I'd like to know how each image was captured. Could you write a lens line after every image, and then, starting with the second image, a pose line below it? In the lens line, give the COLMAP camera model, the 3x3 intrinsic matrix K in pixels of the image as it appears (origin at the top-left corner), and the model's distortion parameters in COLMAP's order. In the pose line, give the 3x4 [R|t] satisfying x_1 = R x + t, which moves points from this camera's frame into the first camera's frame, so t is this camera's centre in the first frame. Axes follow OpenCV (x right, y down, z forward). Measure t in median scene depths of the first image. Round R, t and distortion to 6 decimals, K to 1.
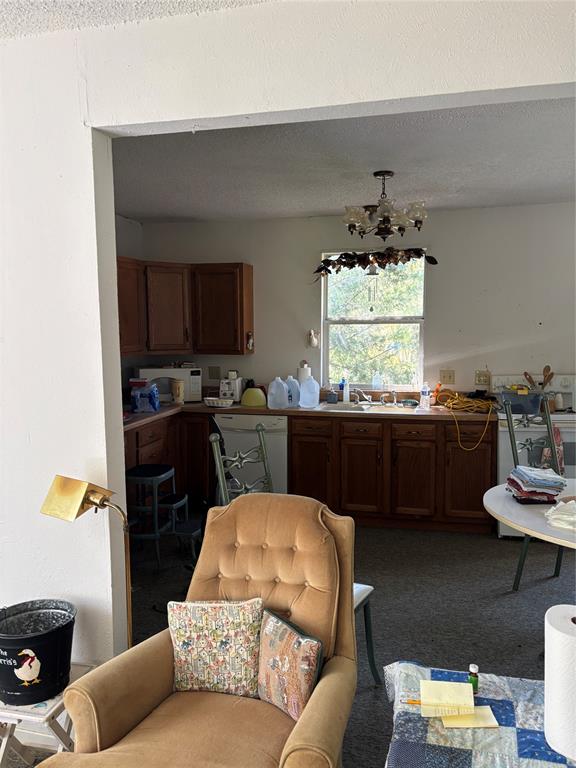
lens RADIAL K [[570.9, 0, 282.7], [0, 570.9, 386.8], [0, 0, 1]] dist [0.088474, -0.073613]
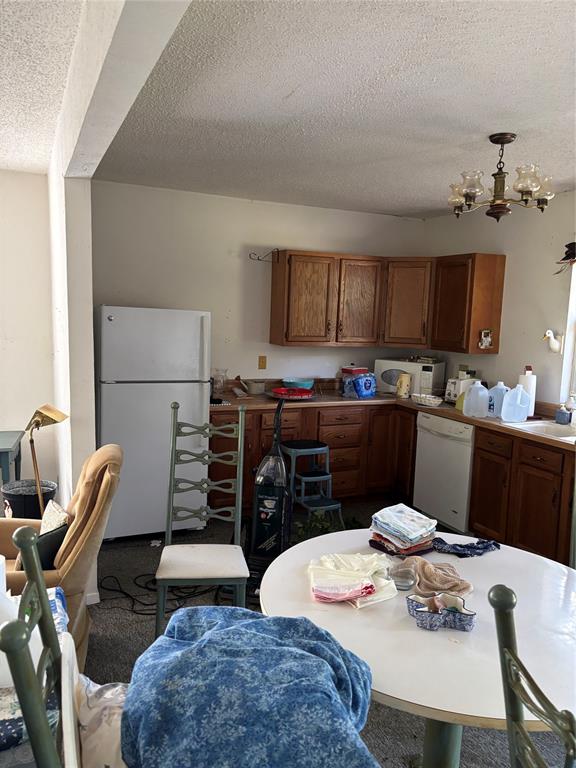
lens RADIAL K [[570.9, 0, 282.7], [0, 570.9, 386.8], [0, 0, 1]] dist [0.088474, -0.073613]
pose [[0.627846, 0.126115, -0.768053, 0.470777], [-0.118089, 0.990797, 0.066158, -0.030341], [0.769328, 0.049162, 0.636960, 0.190795]]
